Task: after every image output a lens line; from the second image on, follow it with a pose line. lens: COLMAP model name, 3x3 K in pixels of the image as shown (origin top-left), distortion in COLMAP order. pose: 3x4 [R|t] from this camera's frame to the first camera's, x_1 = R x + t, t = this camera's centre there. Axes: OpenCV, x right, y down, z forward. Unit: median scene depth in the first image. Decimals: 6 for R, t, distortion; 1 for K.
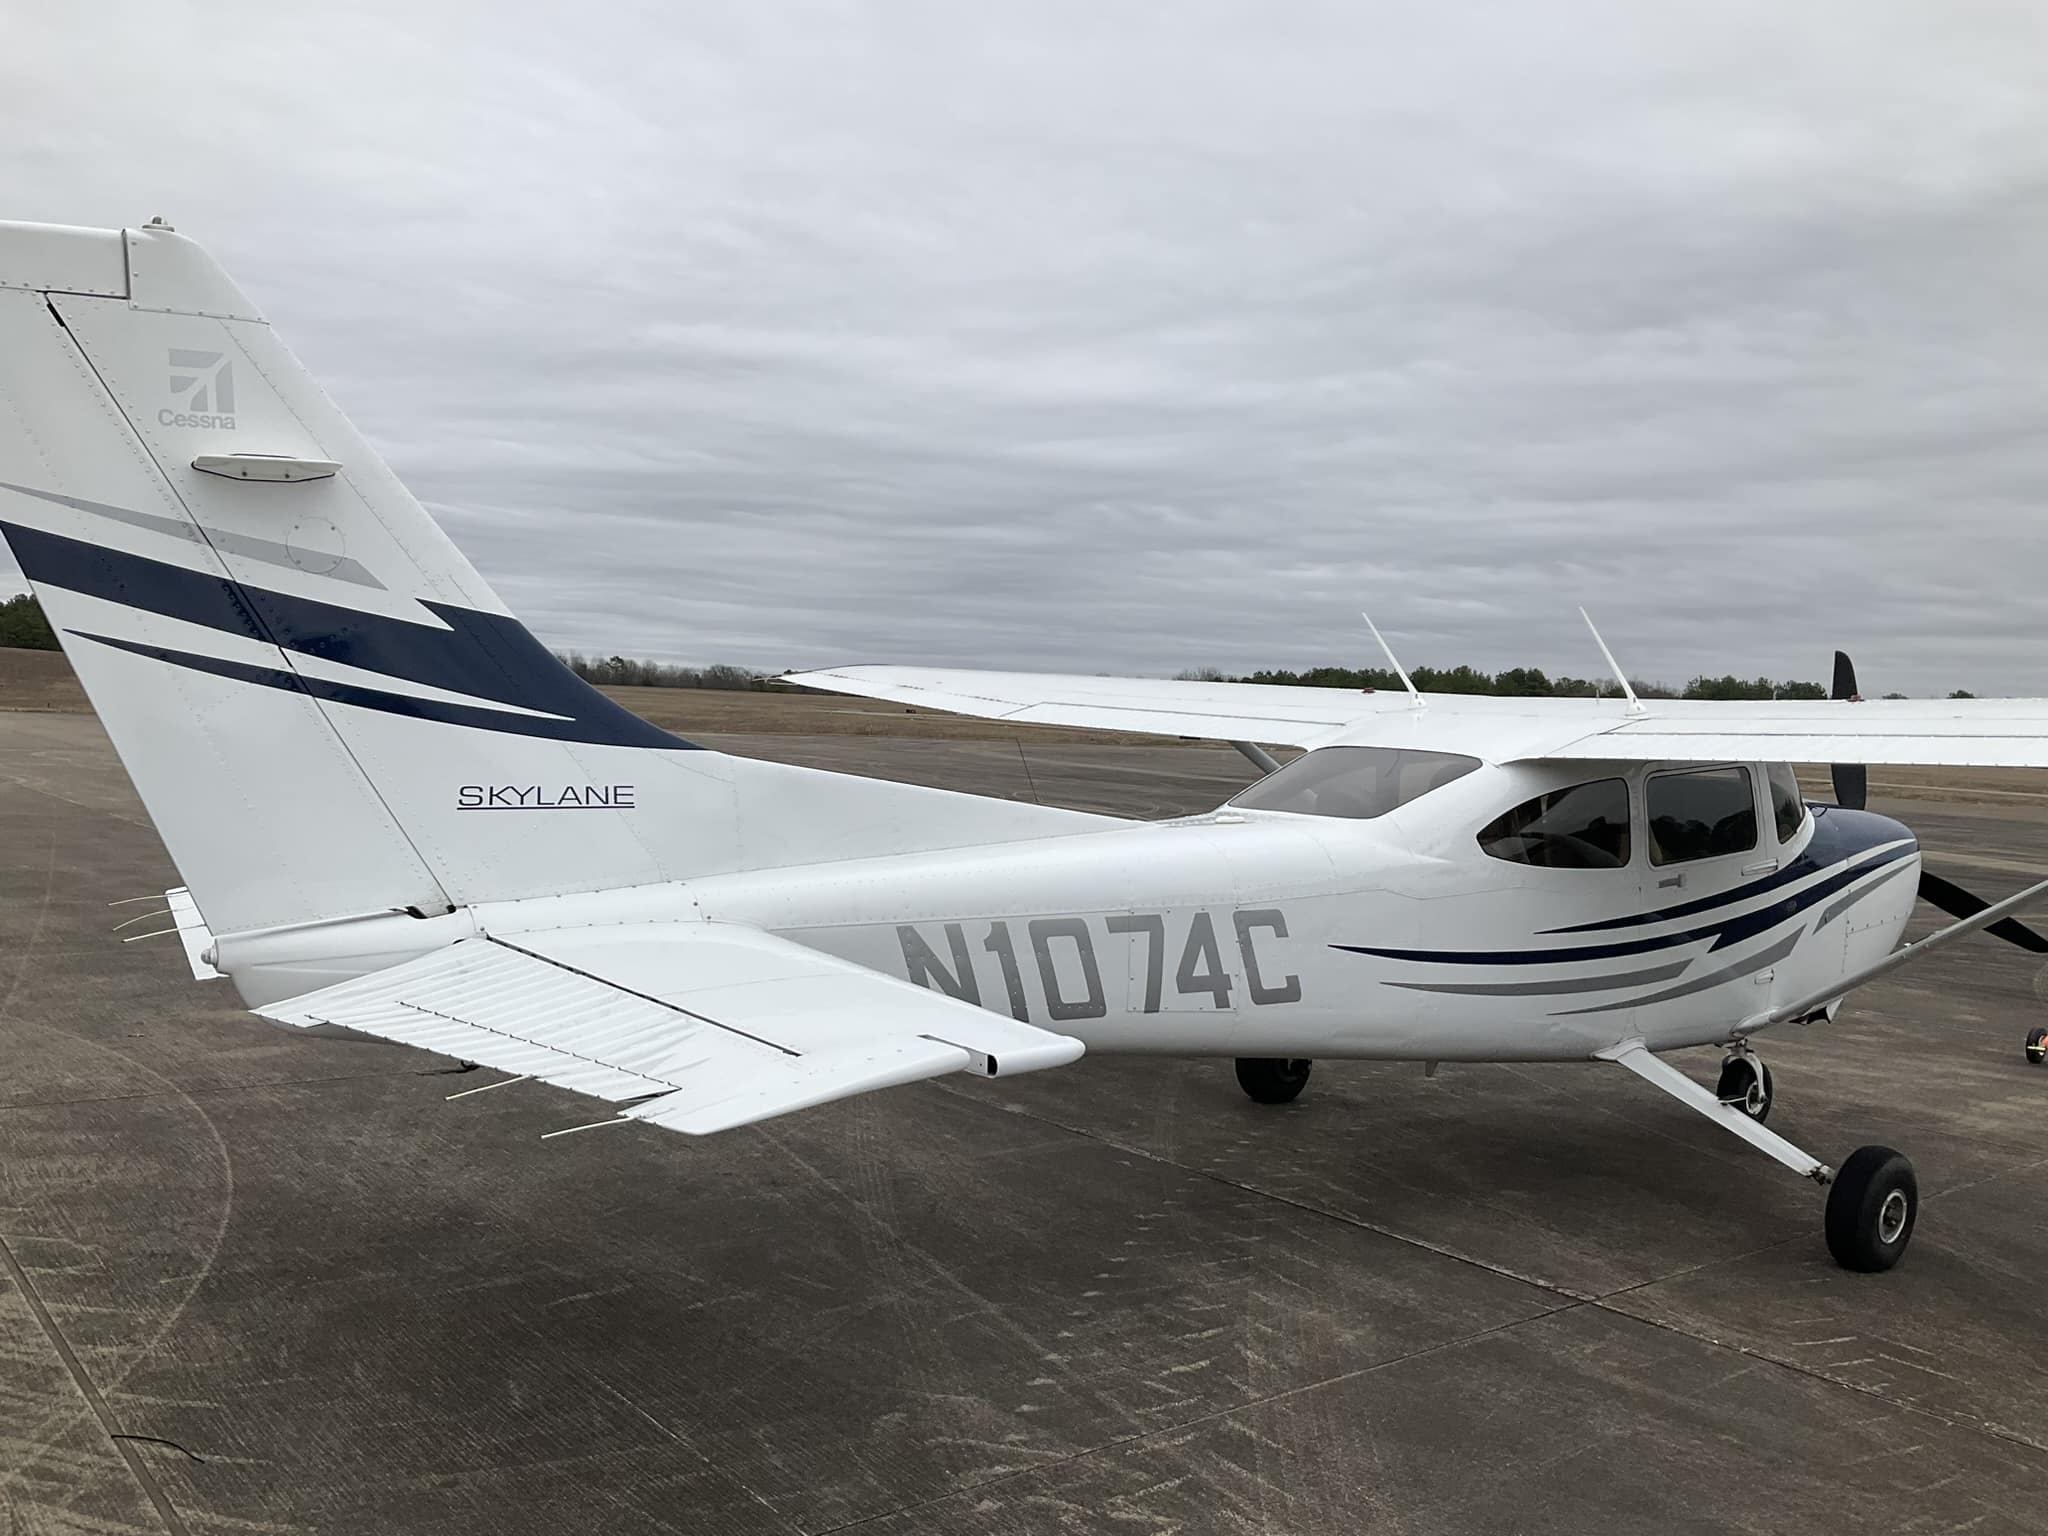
lens RADIAL K [[1753.0, 0, 1086.2], [0, 1753.0, 766.0], [0, 0, 1]] dist [0.093375, -0.173721]
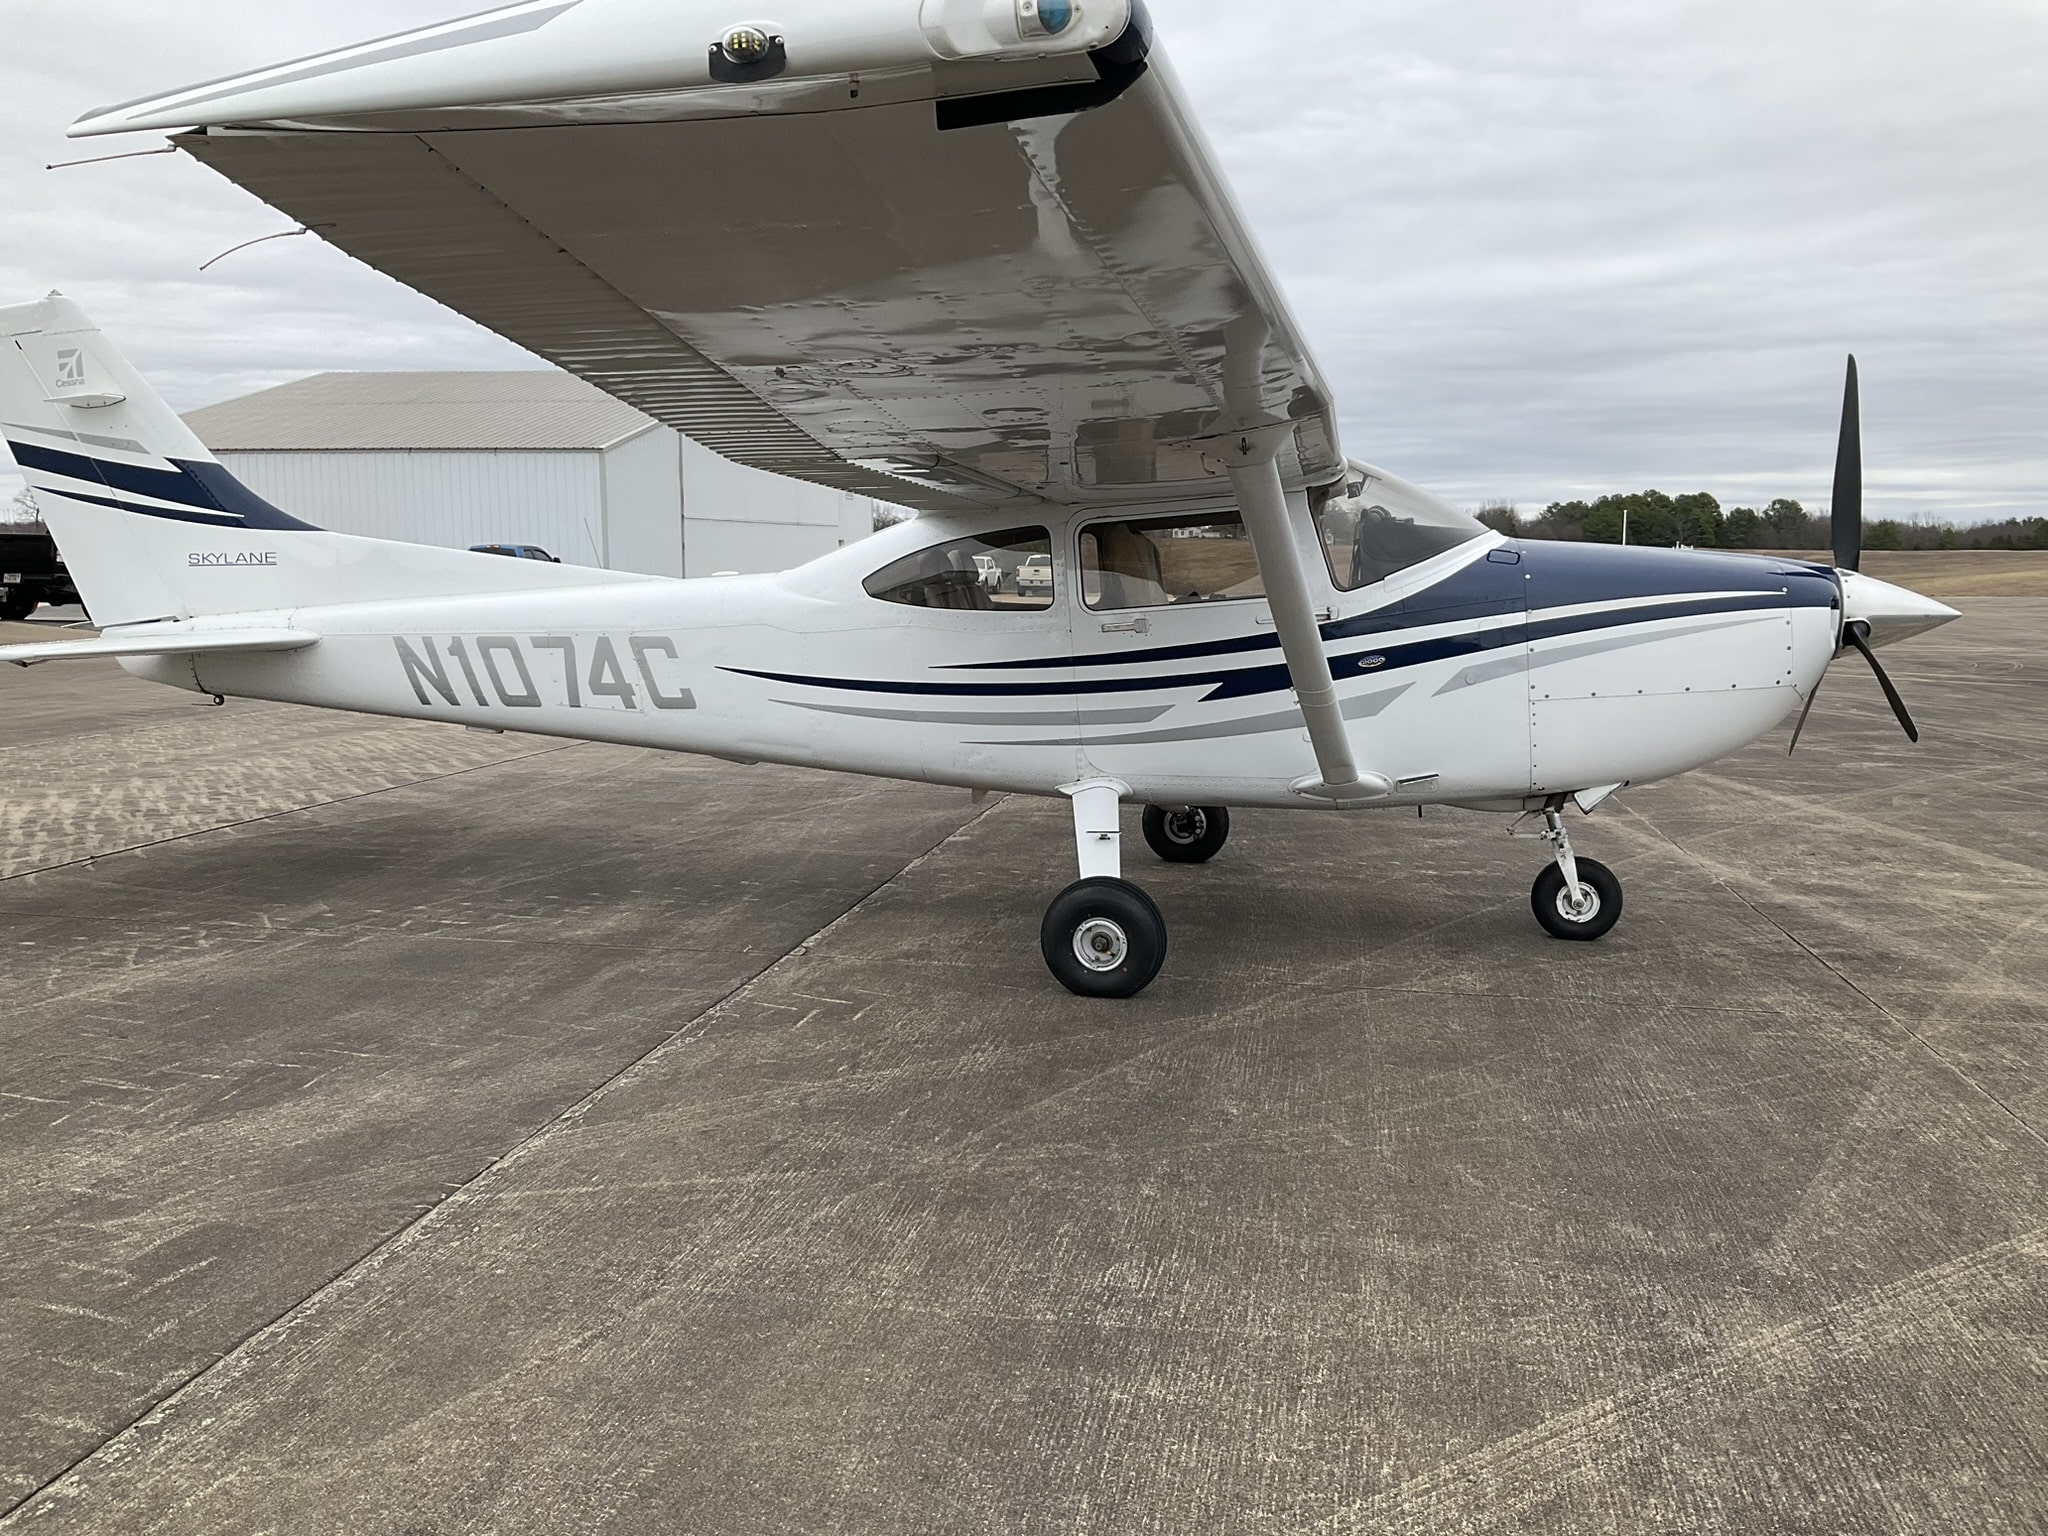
lens RADIAL K [[1753.0, 0, 1086.2], [0, 1753.0, 766.0], [0, 0, 1]] dist [0.093375, -0.173721]
pose [[0.622436, 0.041411, -0.781575, 1.375229], [0.009556, 0.998123, 0.060494, 0.104519], [0.782613, -0.045123, 0.620871, 0.436566]]
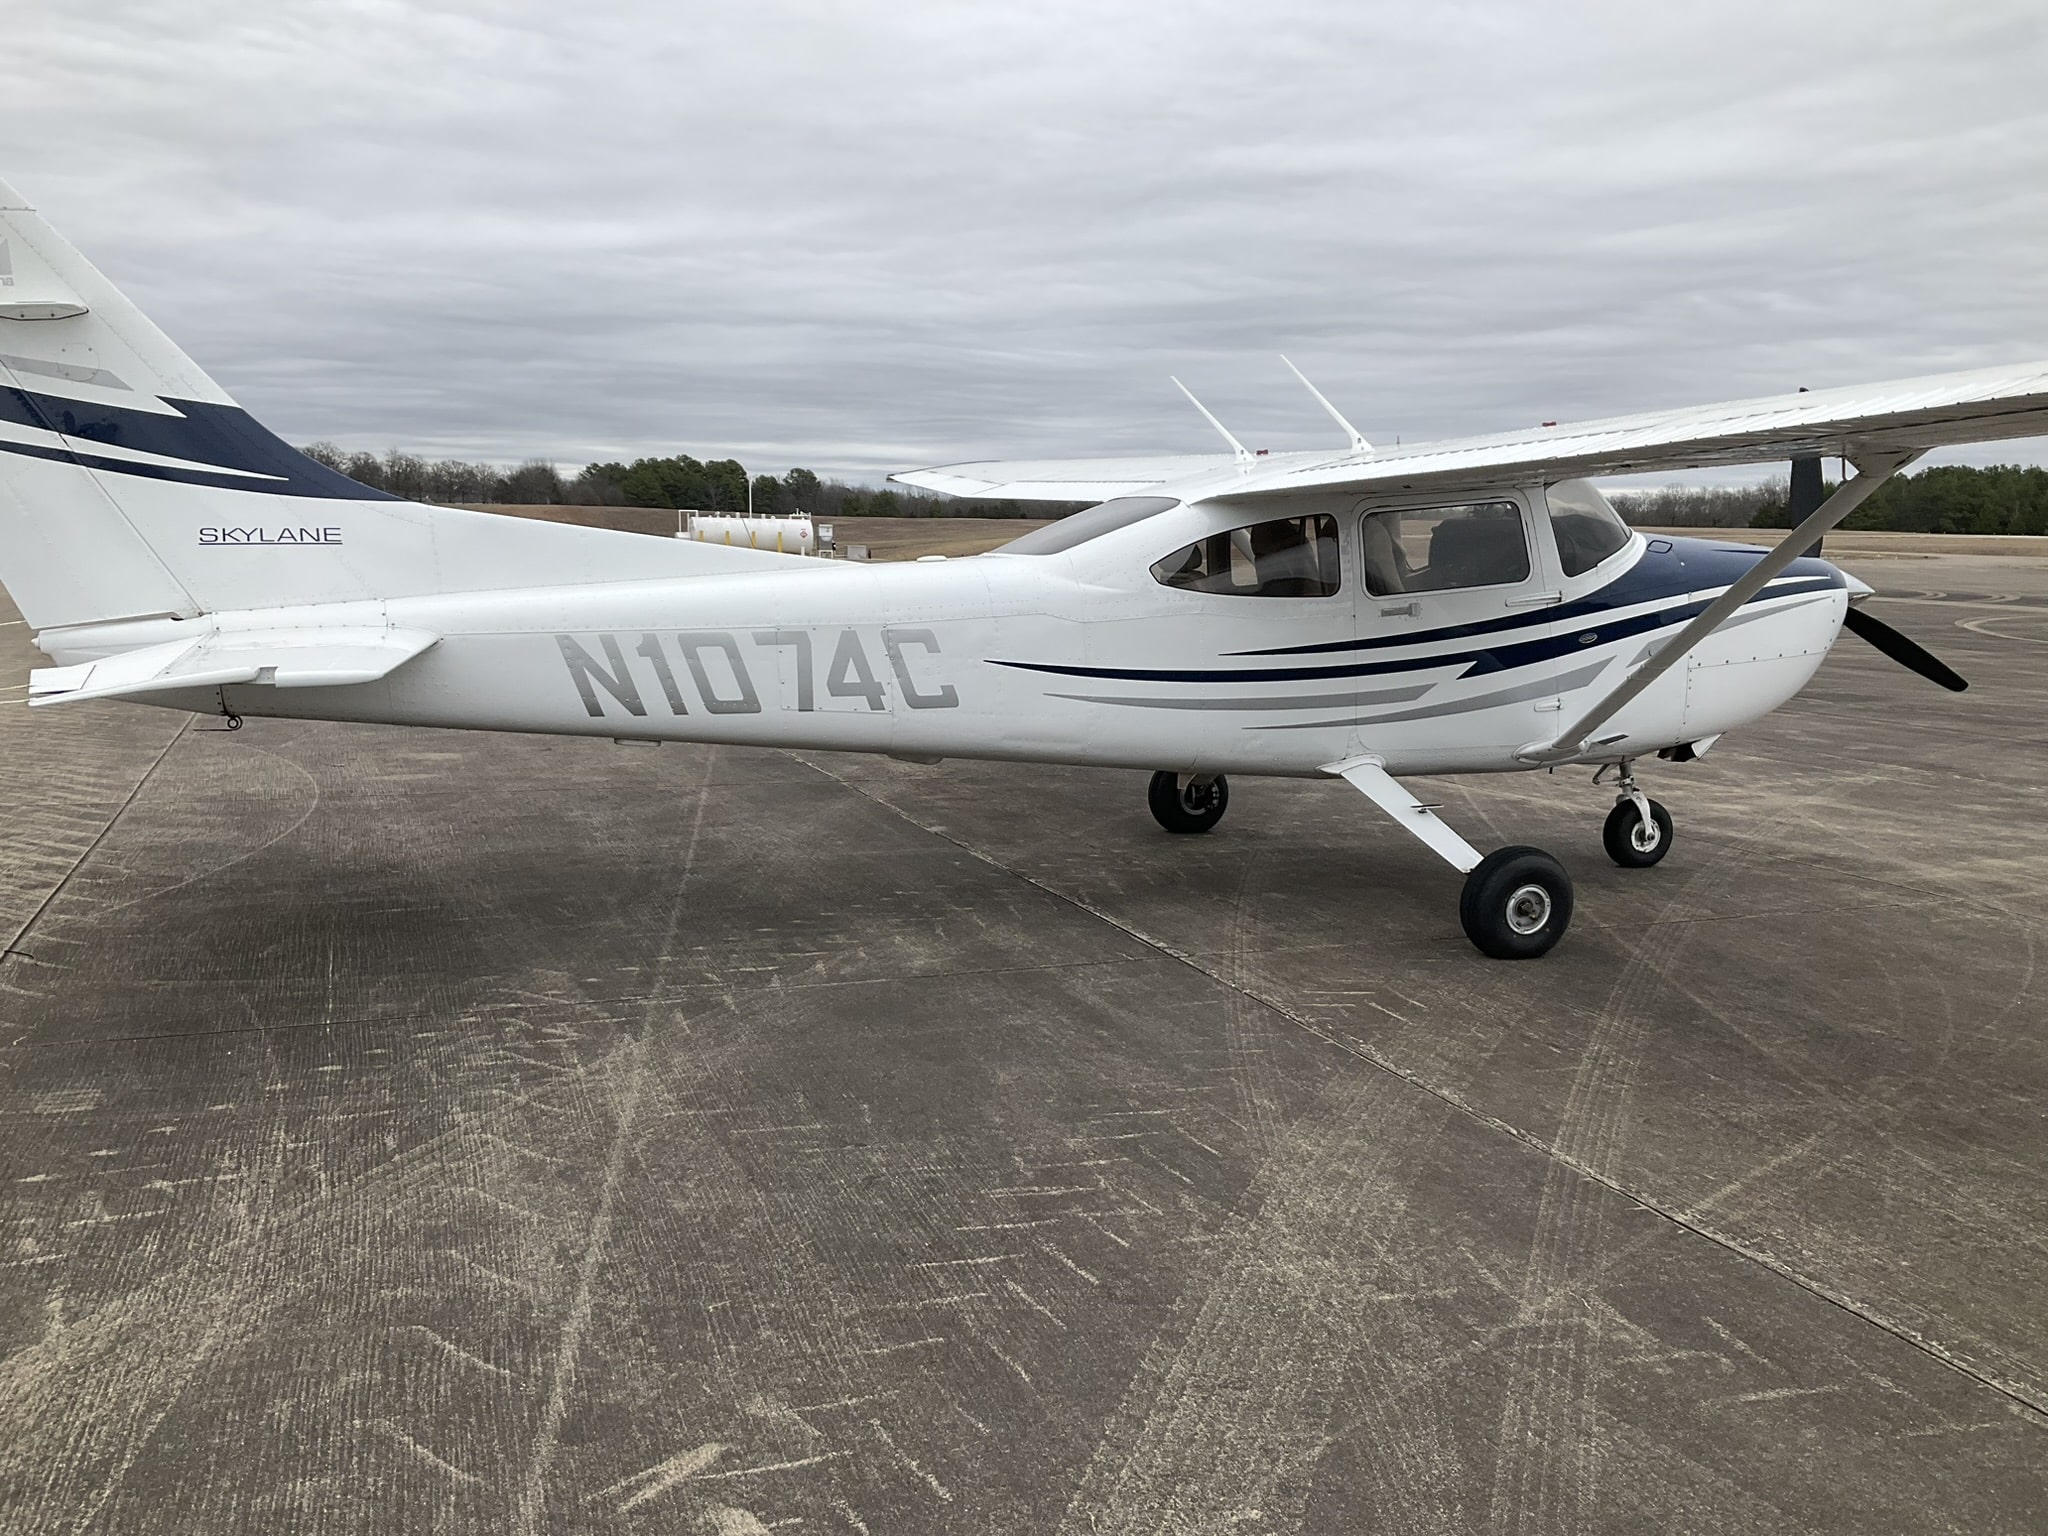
lens RADIAL K [[1739.2, 0, 1024.0], [0, 1739.2, 768.0], [0, 0, 1]] dist [0.086854, -0.173750]
pose [[0.944659, 0.008113, -0.327954, 0.574575], [0.024849, 0.995053, 0.096192, 0.065423], [0.327112, -0.099018, 0.939783, -0.099592]]
